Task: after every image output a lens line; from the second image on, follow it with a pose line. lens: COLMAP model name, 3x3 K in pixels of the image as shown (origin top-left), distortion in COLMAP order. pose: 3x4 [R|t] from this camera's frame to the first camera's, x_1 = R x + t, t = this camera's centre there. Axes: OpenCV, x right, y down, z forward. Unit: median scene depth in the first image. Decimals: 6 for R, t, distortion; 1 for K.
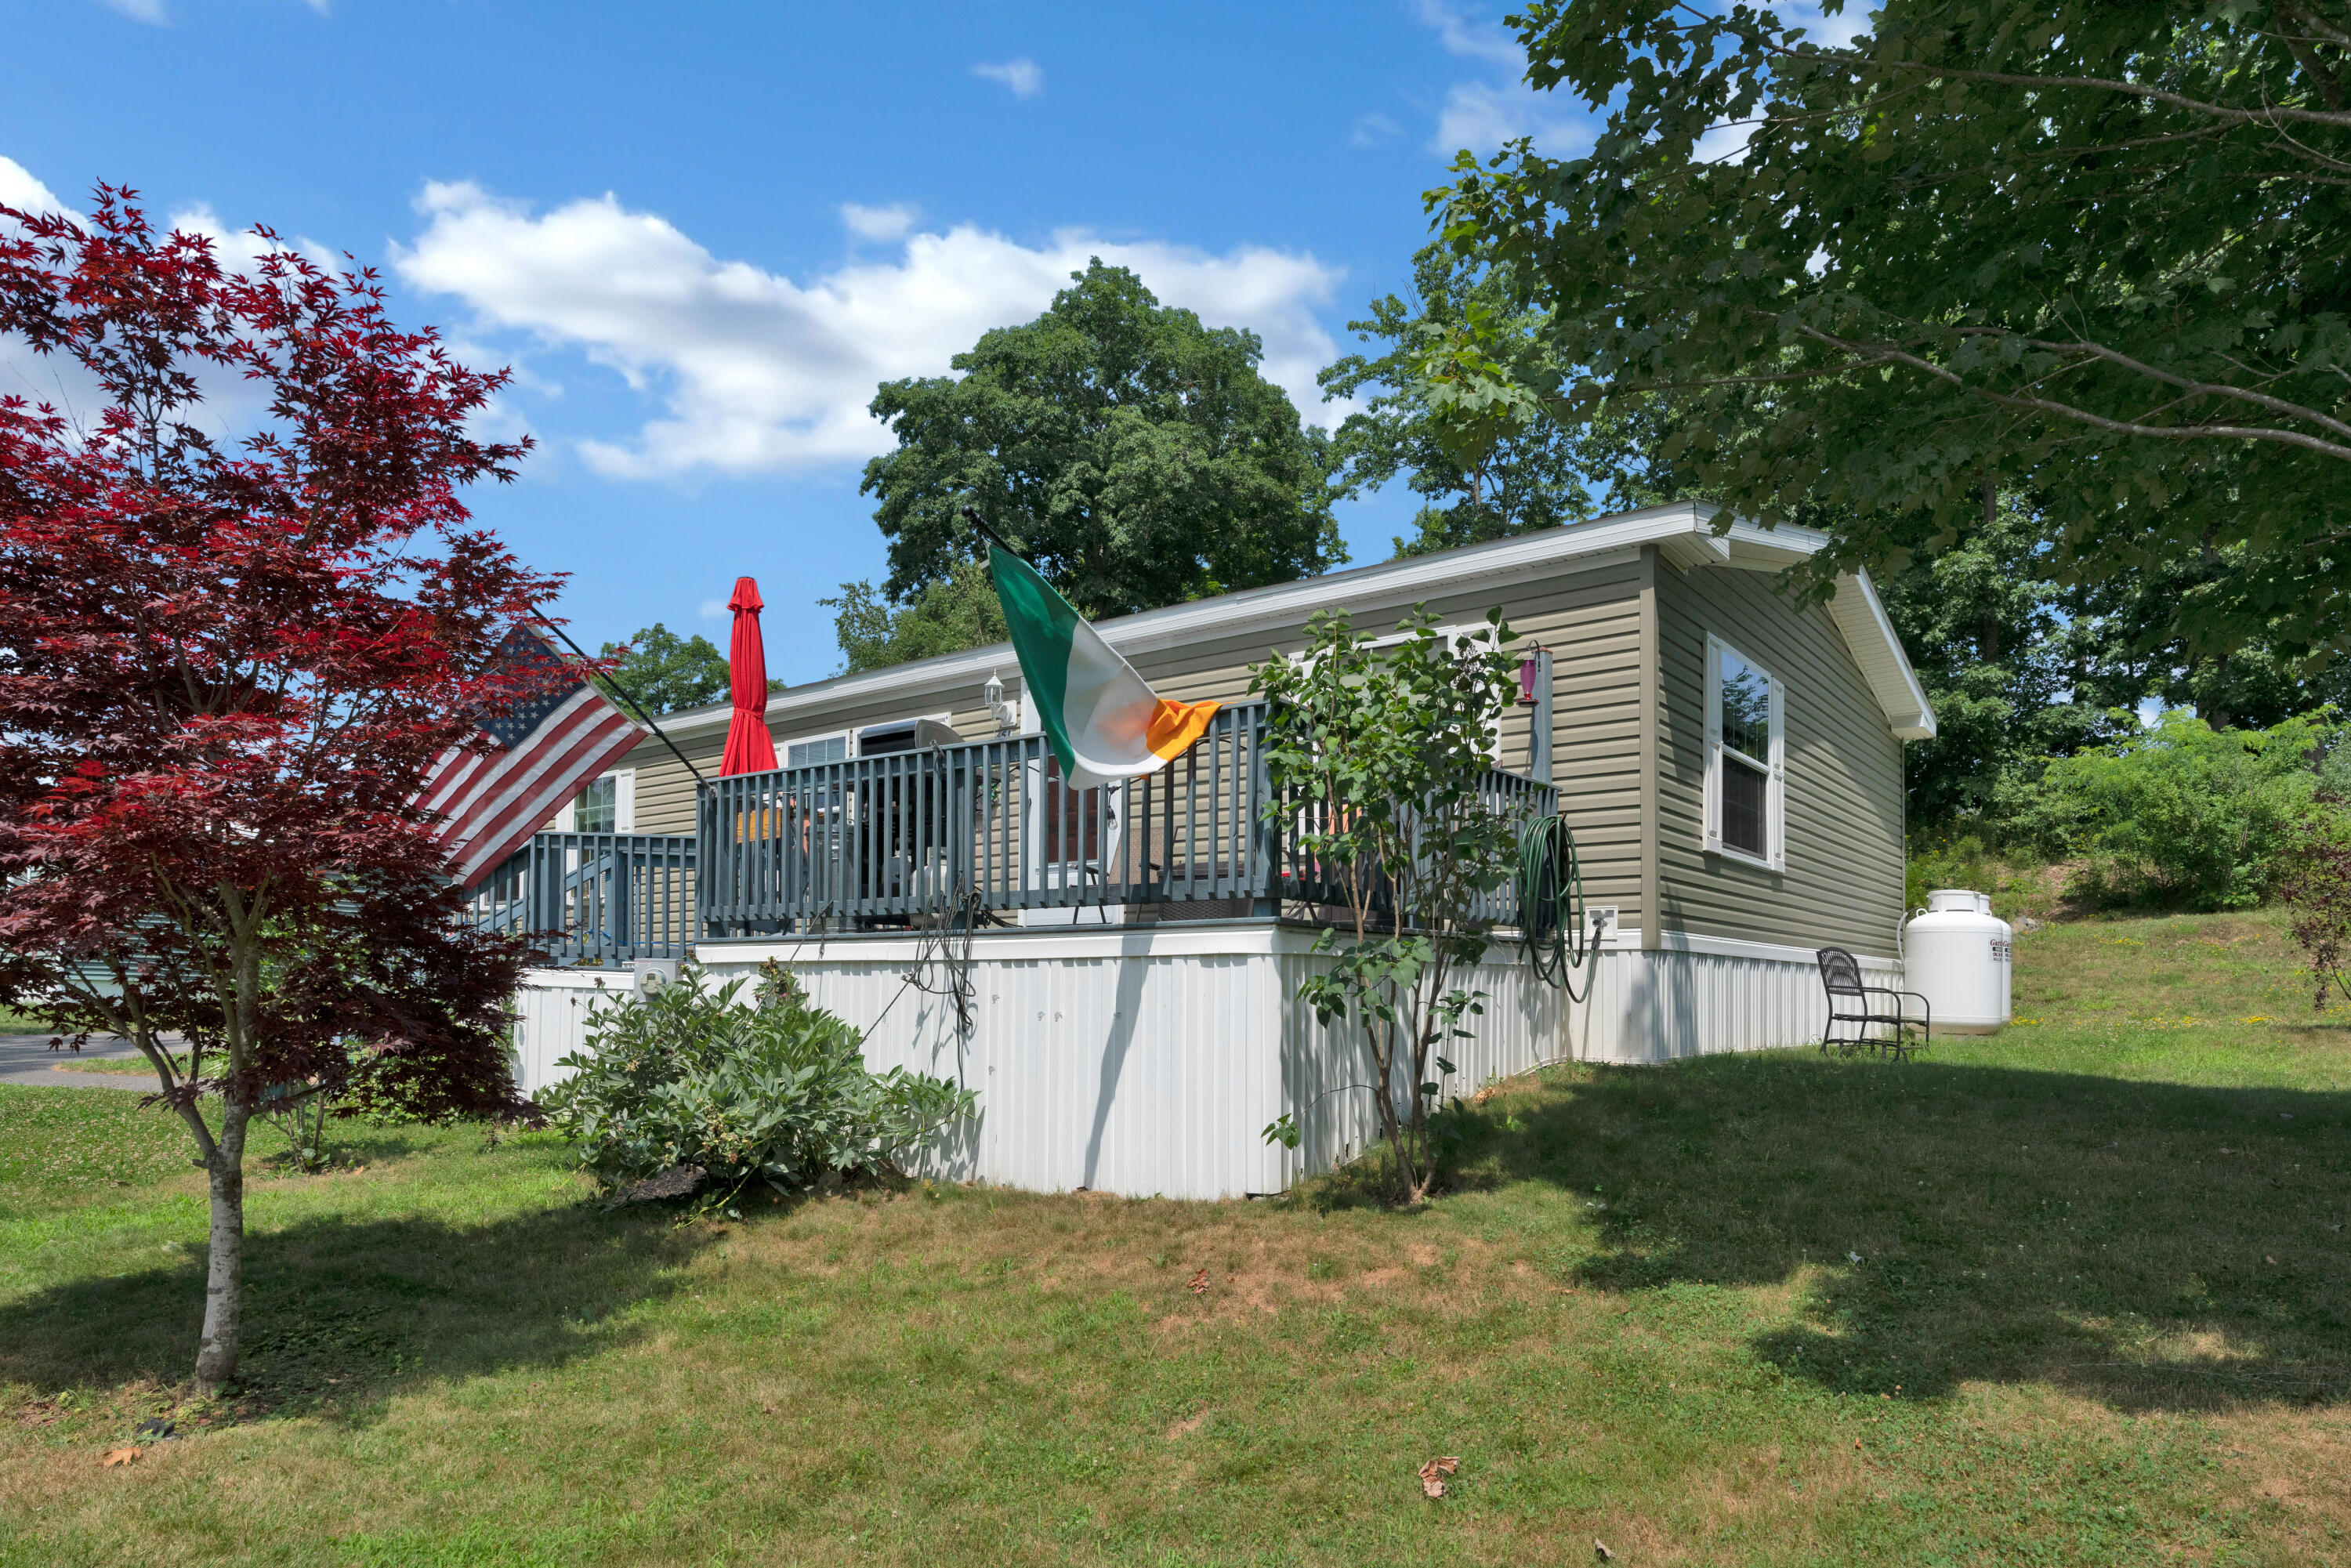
lens RADIAL K [[1361.6, 0, 1174.4], [0, 1361.6, 962.9], [0, 0, 1]] dist [-0.000921, -0.000850]
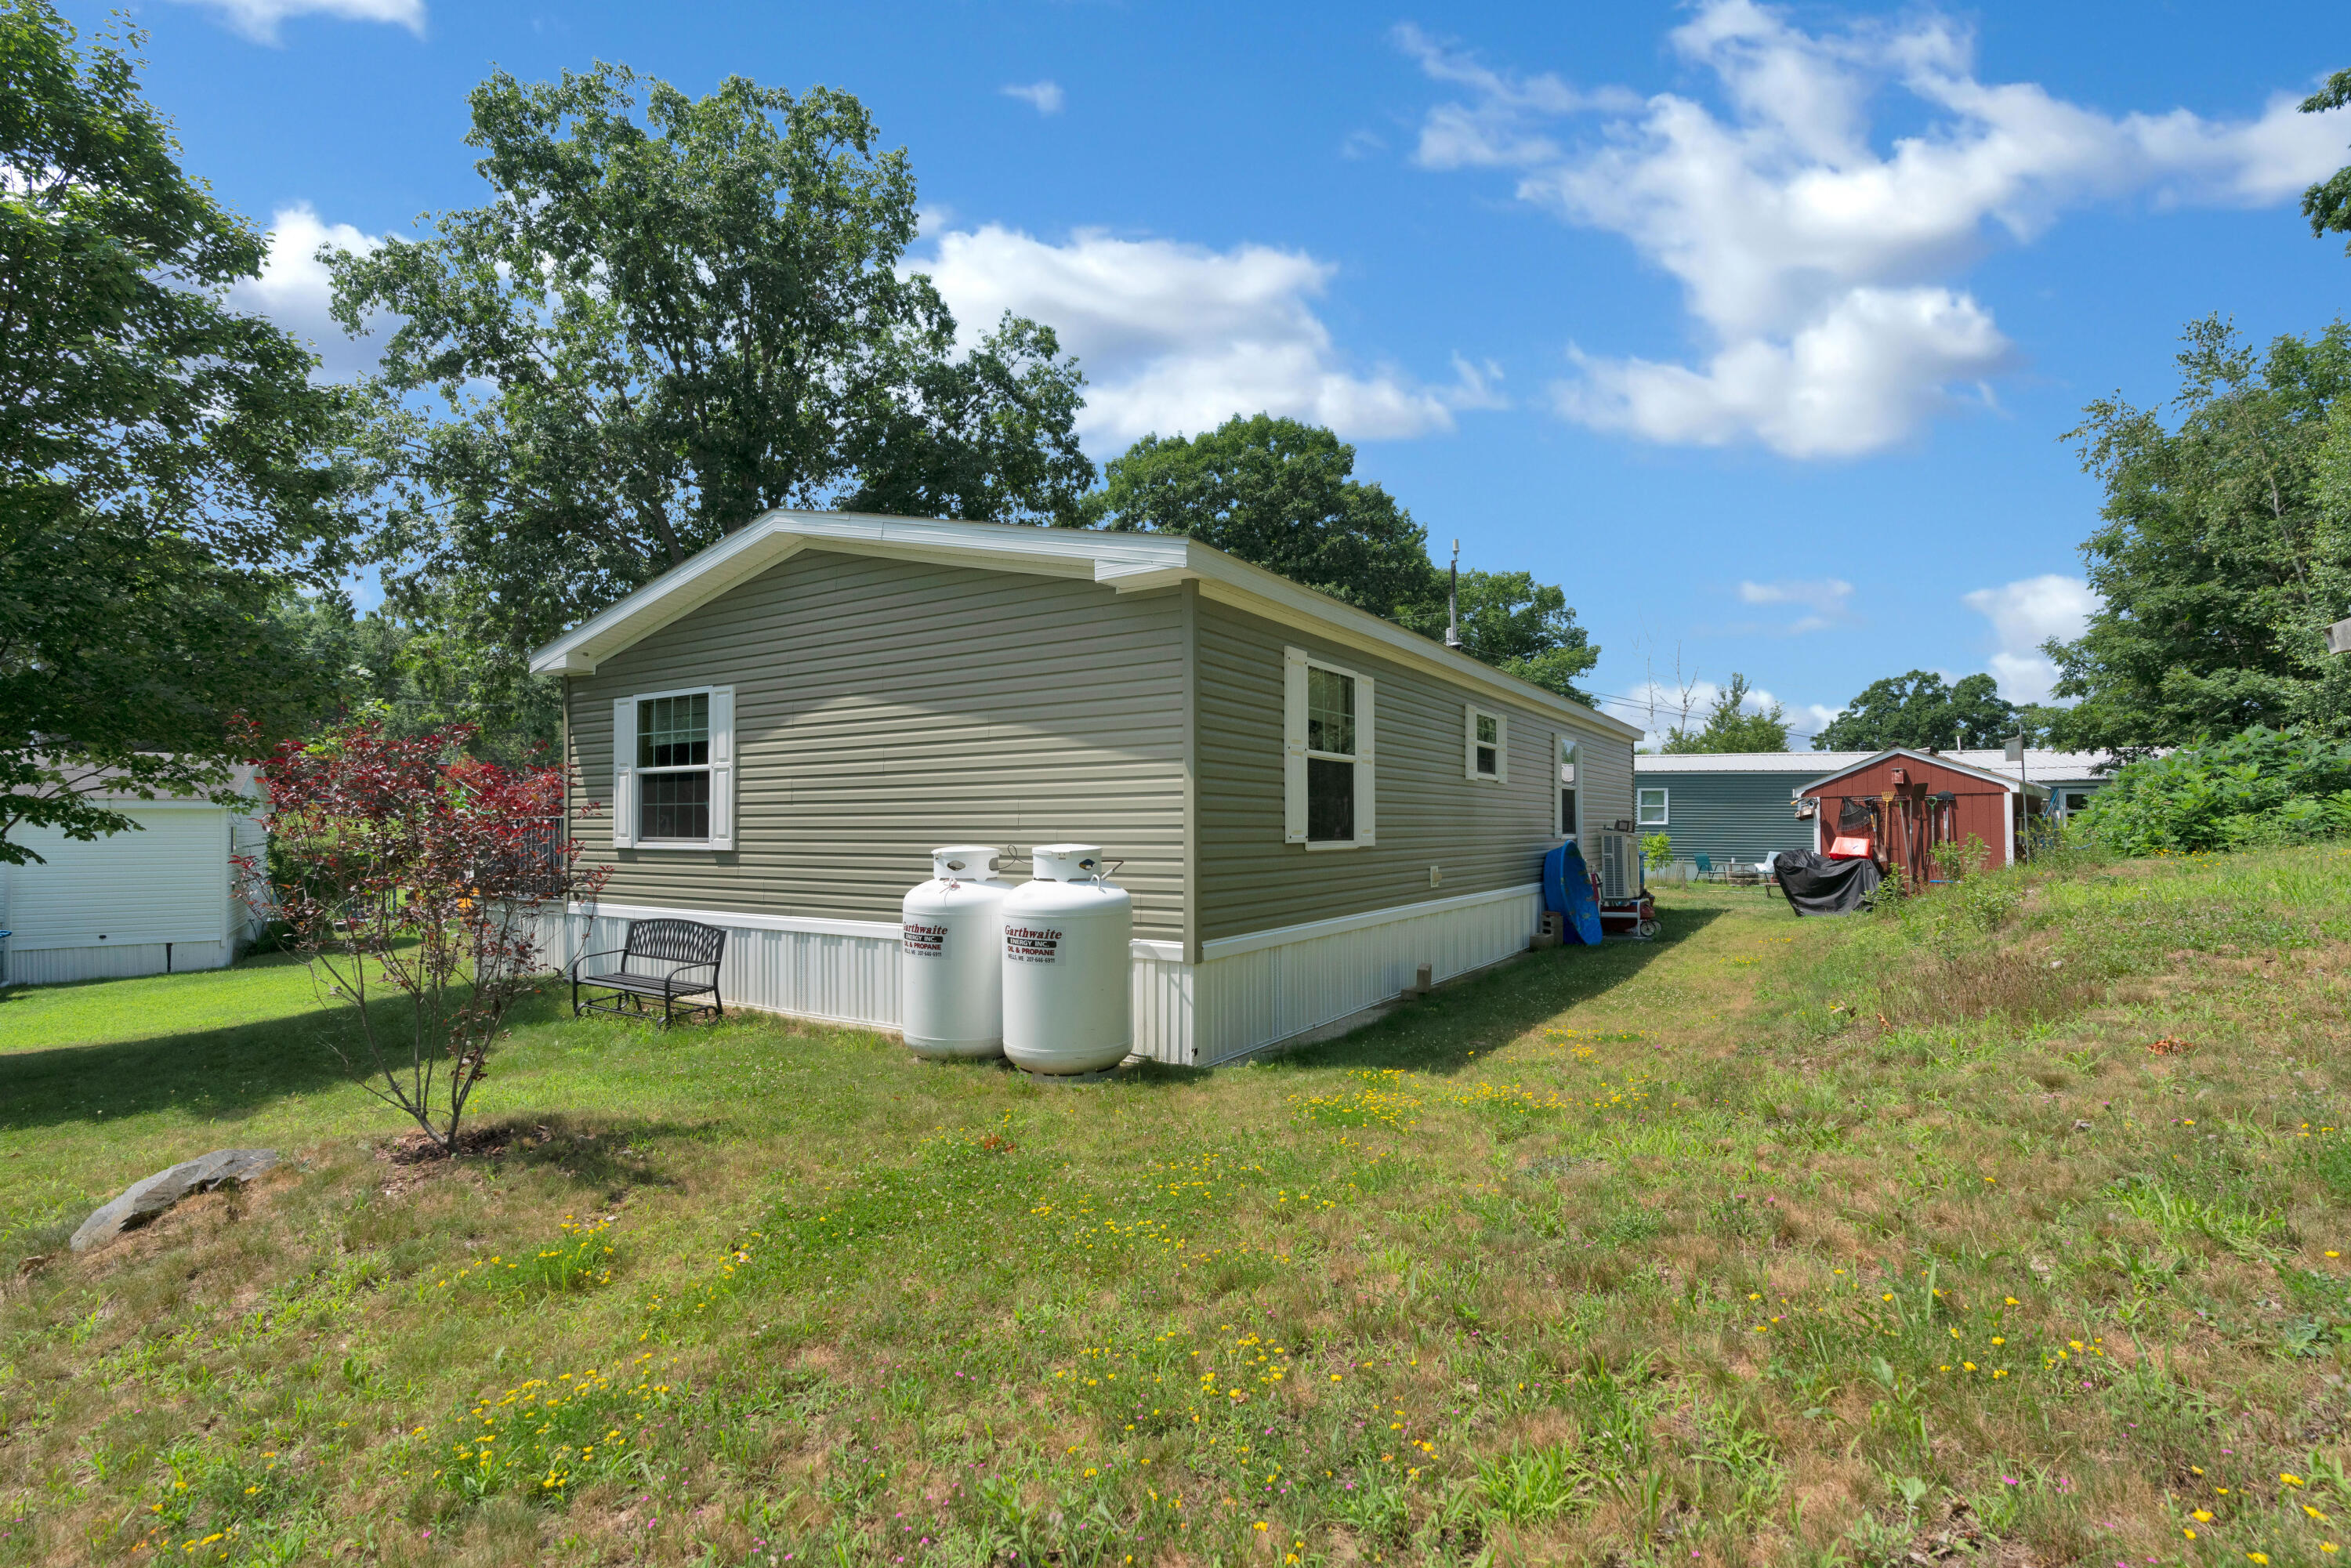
lens RADIAL K [[1079.8, 0, 1175.5], [0, 1079.8, 784.0], [0, 0, 1]] dist [0.001138, 0.000331]
pose [[0.082392, -0.049295, -0.995380, 0.611215], [0.027163, 0.998516, -0.047202, -0.031969], [0.996230, -0.023148, 0.083609, 0.579393]]
